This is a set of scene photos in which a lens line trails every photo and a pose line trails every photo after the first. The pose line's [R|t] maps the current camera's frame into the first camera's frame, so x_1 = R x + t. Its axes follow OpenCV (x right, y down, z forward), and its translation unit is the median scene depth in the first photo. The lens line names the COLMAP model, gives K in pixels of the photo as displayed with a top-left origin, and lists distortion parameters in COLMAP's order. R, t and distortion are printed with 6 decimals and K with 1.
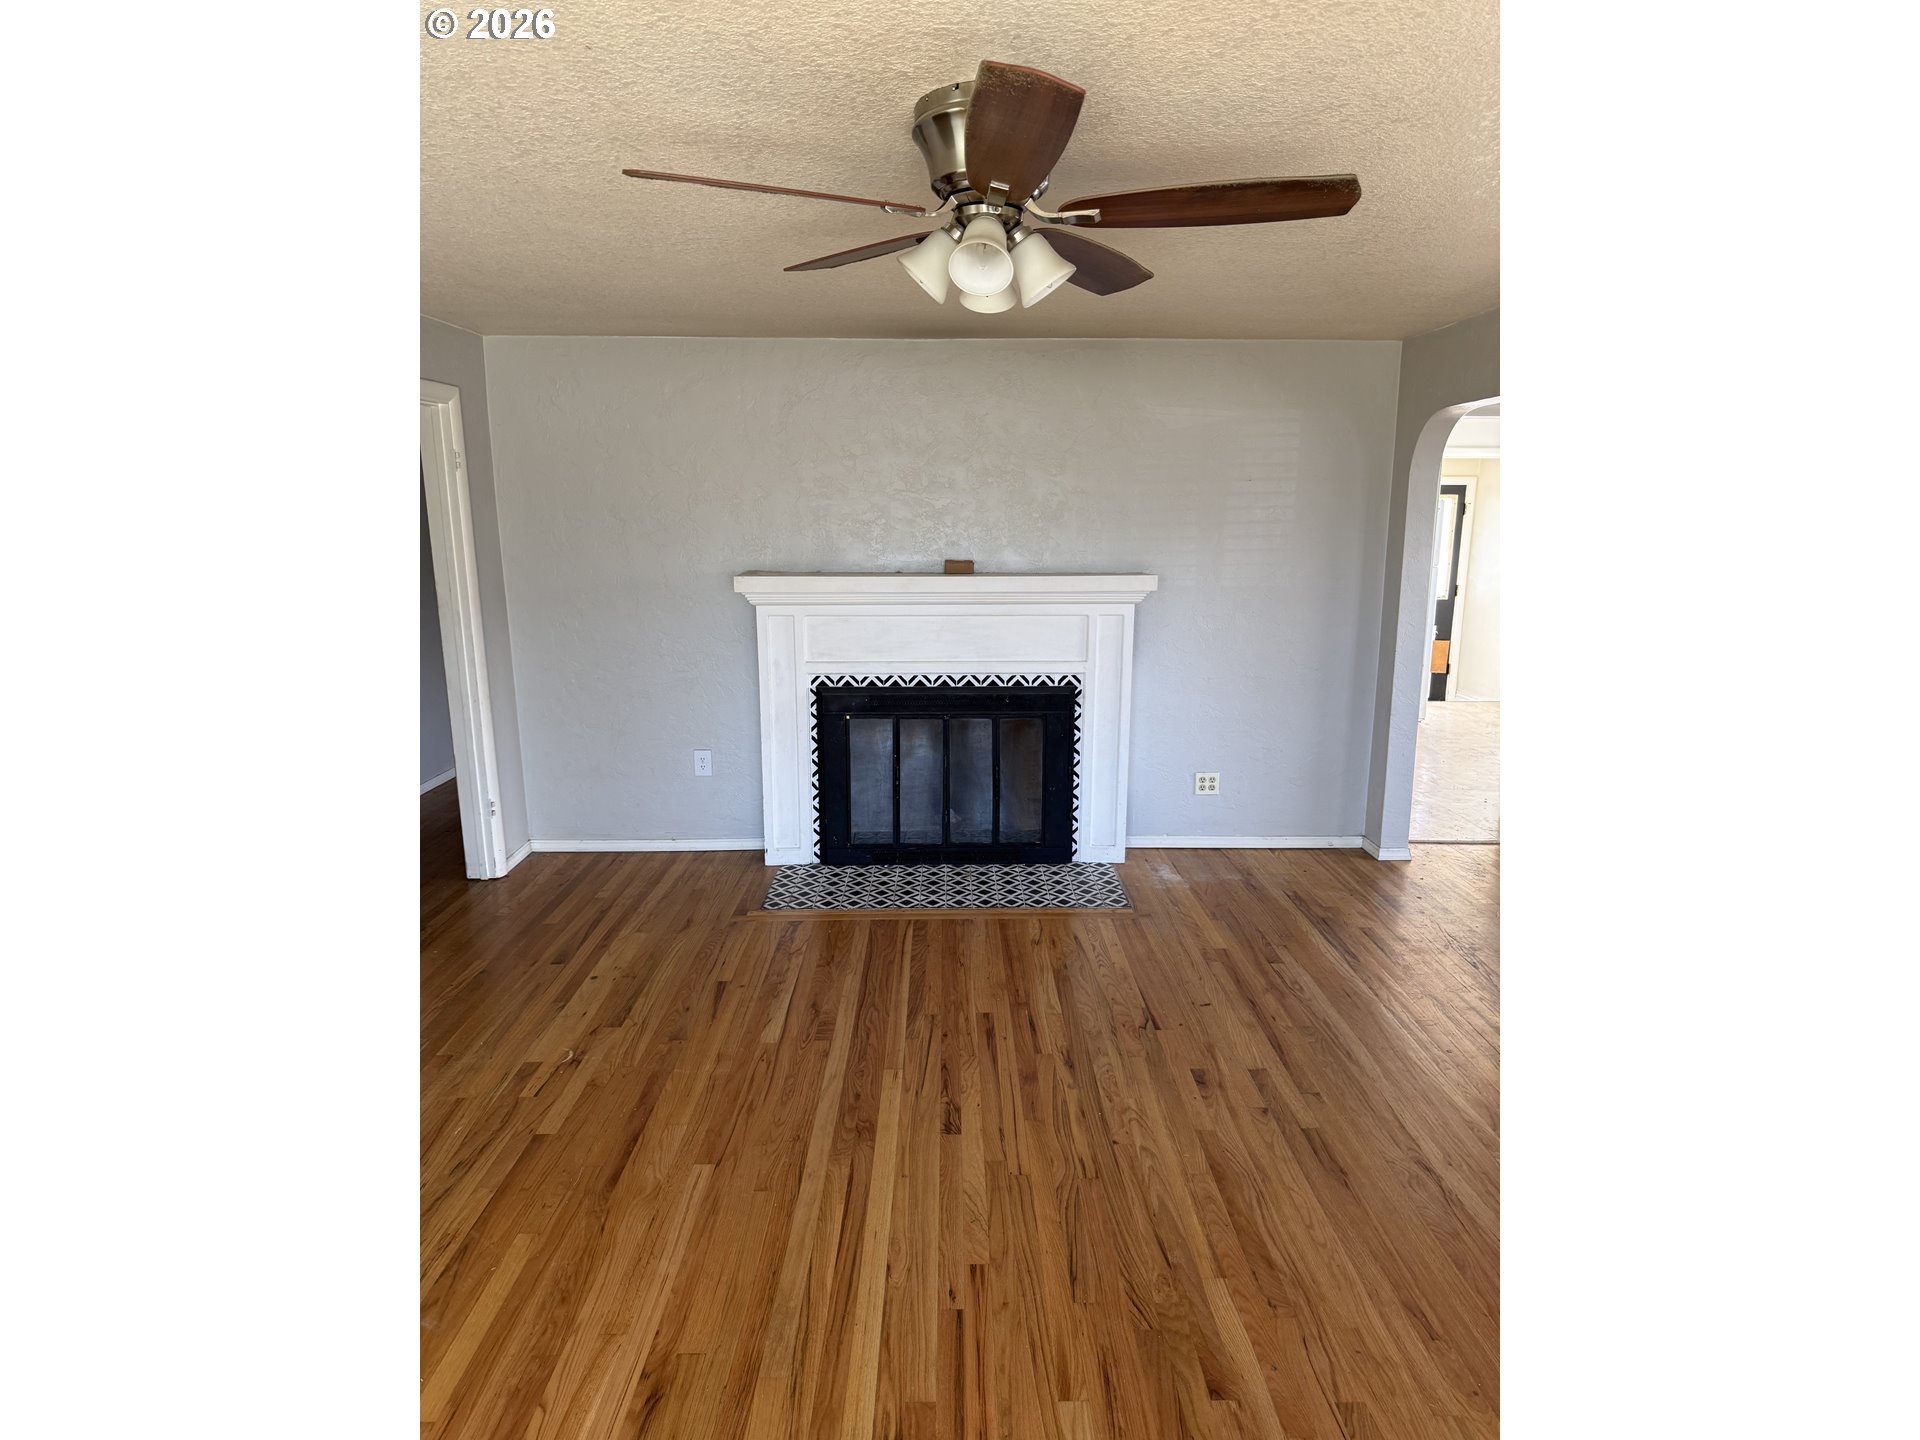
lens RADIAL K [[1029.5, 0, 970.5], [0, 1029.5, 718.3], [0, 0, 1]] dist [0.001790, -0.000142]
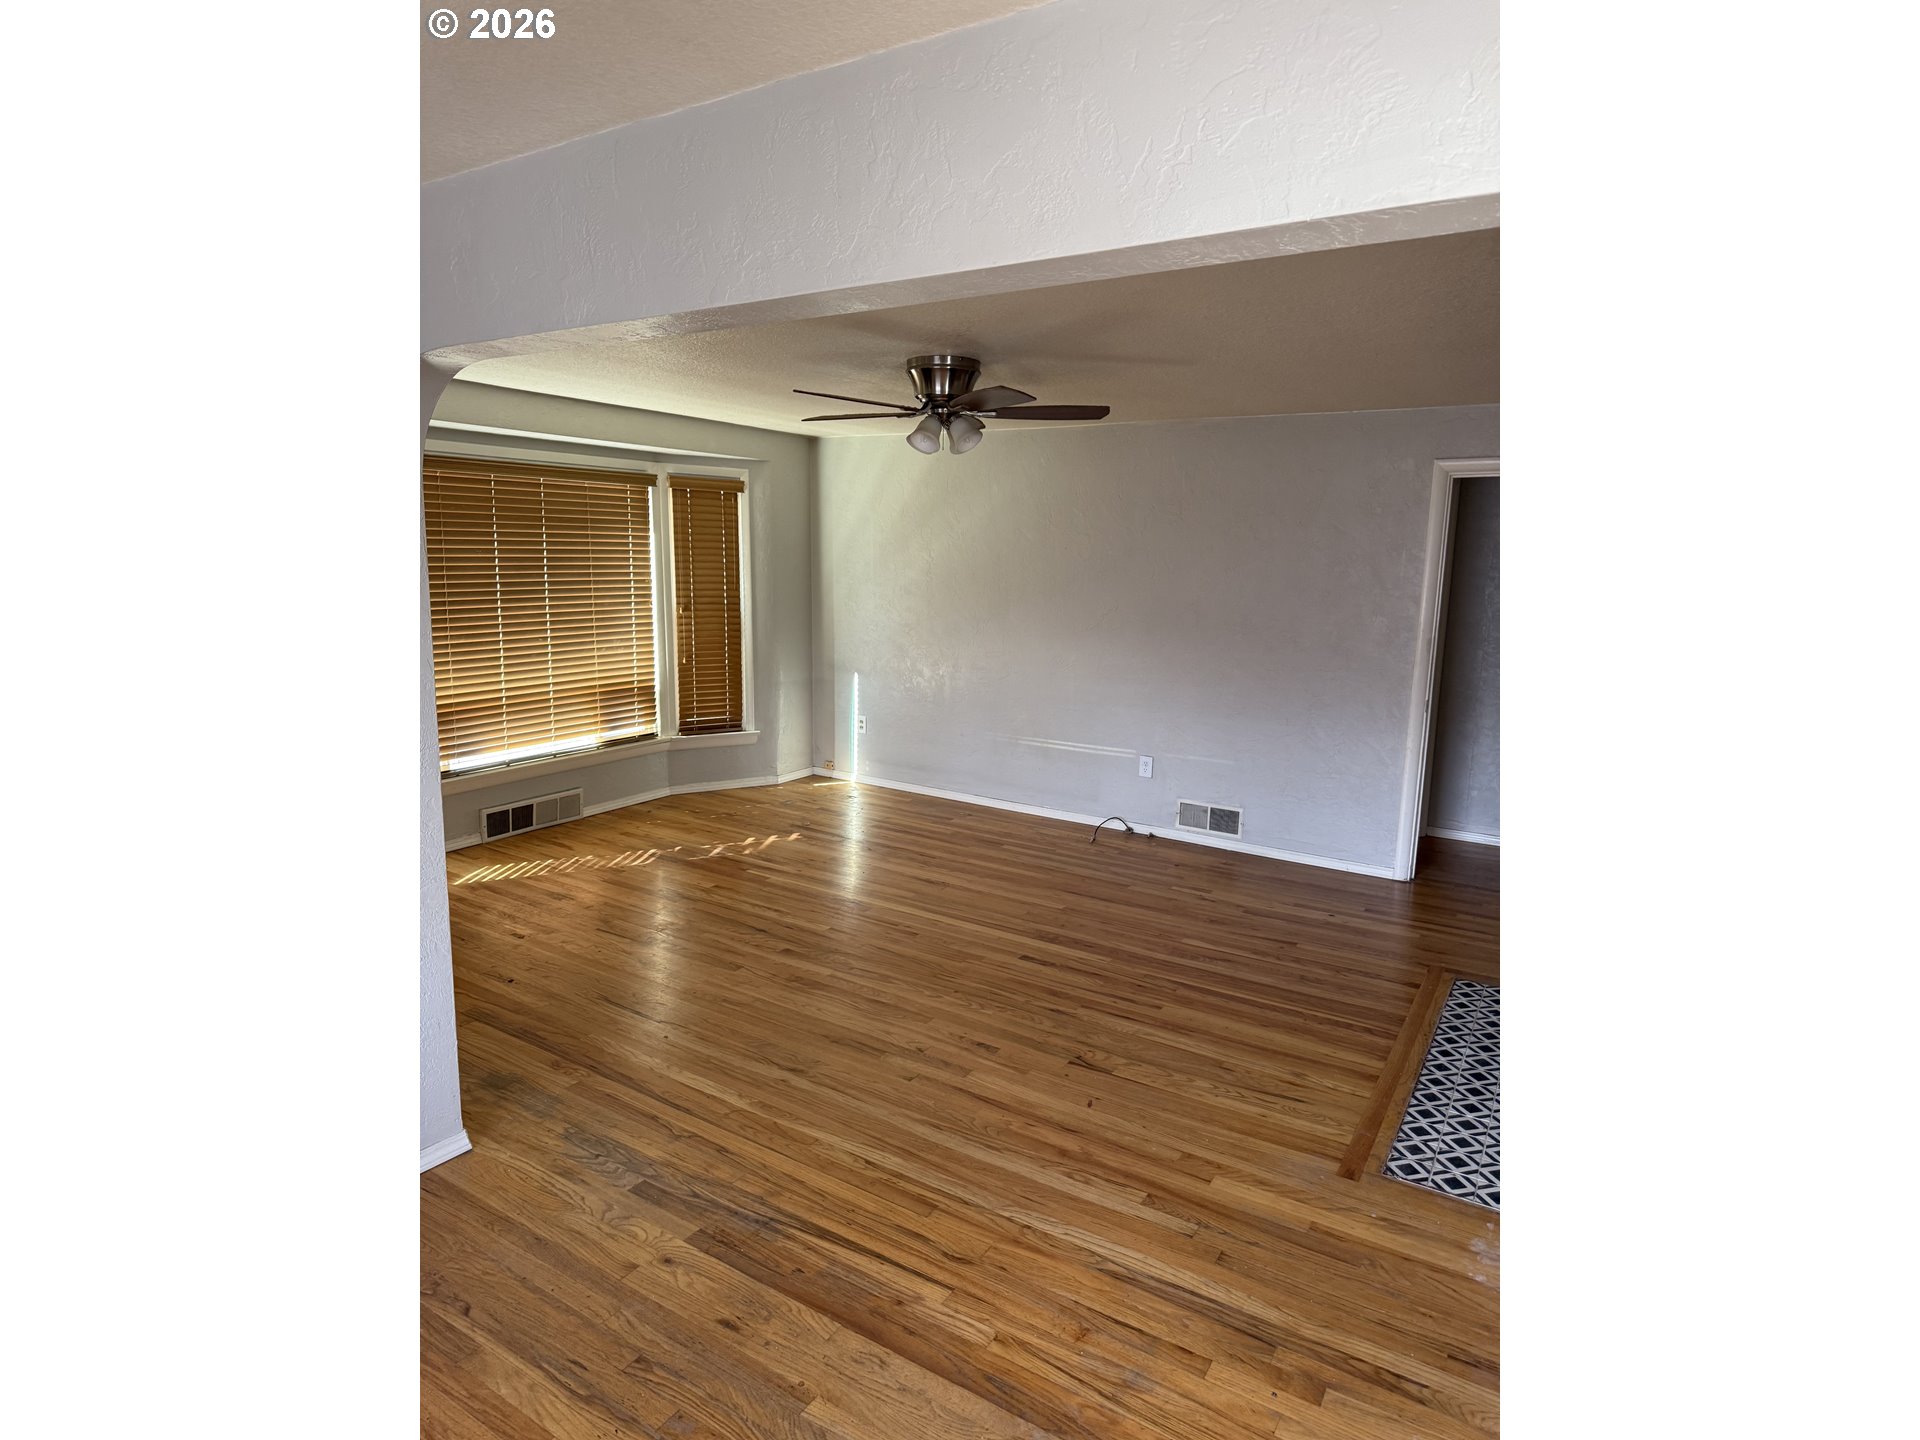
lens RADIAL K [[1029.5, 0, 970.5], [0, 1029.5, 718.3], [0, 0, 1]] dist [0.001790, -0.000142]
pose [[-0.543905, 0.128929, -0.829183, 0.997506], [-0.192979, 0.942424, 0.273122, -0.270567], [0.816656, 0.308567, -0.487709, 1.255813]]
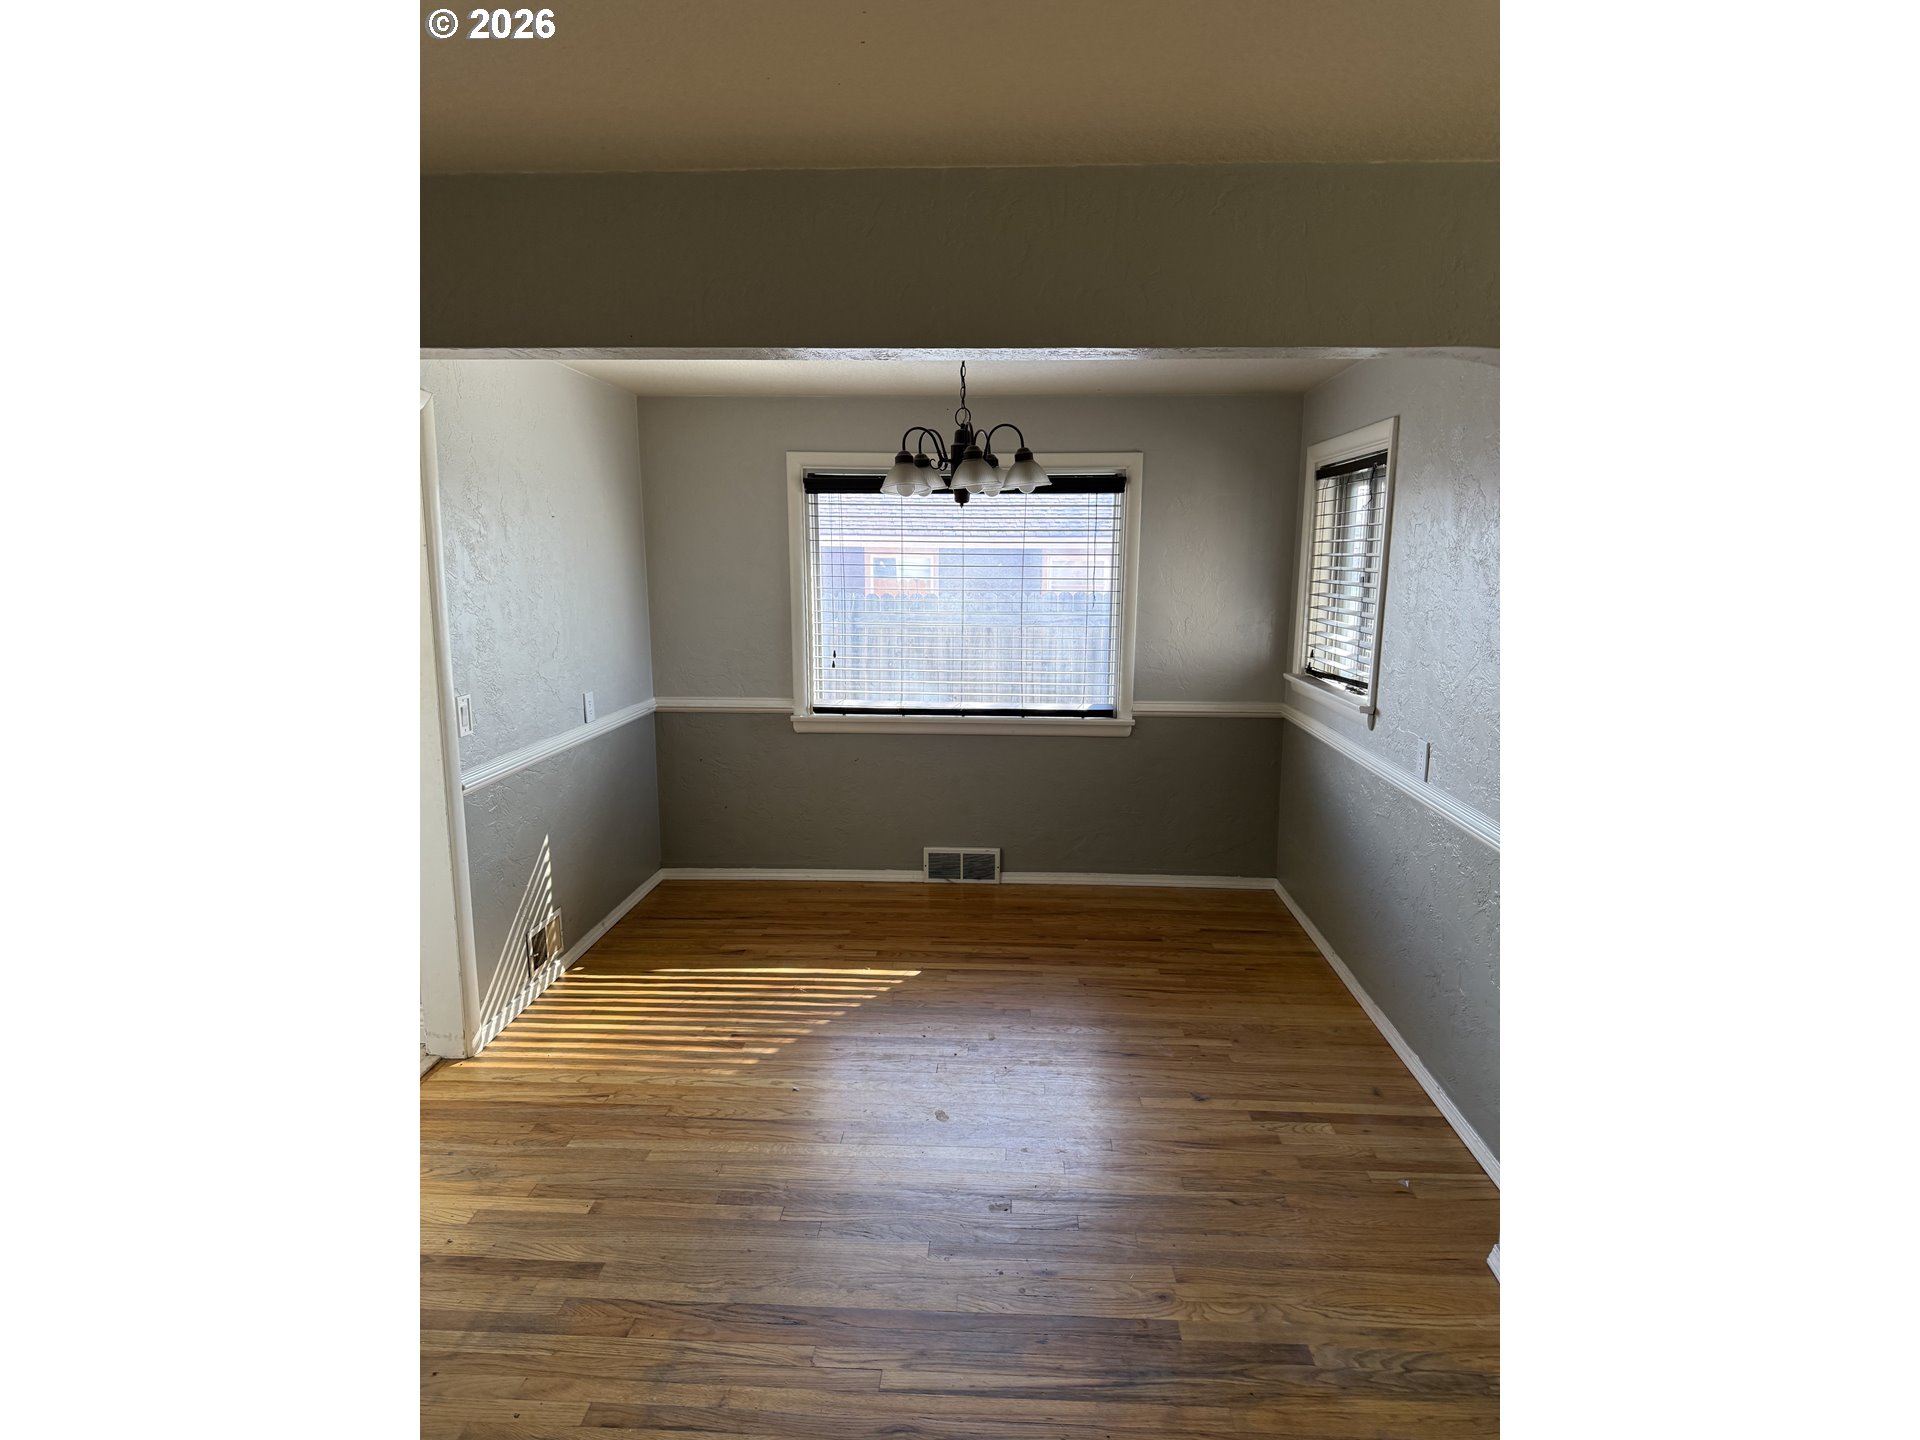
lens RADIAL K [[1029.5, 0, 970.5], [0, 1029.5, 718.3], [0, 0, 1]] dist [0.001790, -0.000142]
pose [[0.063043, -0.163306, 0.984559, -0.042807], [0.200087, 0.968560, 0.147841, -0.188334], [-0.977748, 0.187677, 0.093736, 0.846940]]
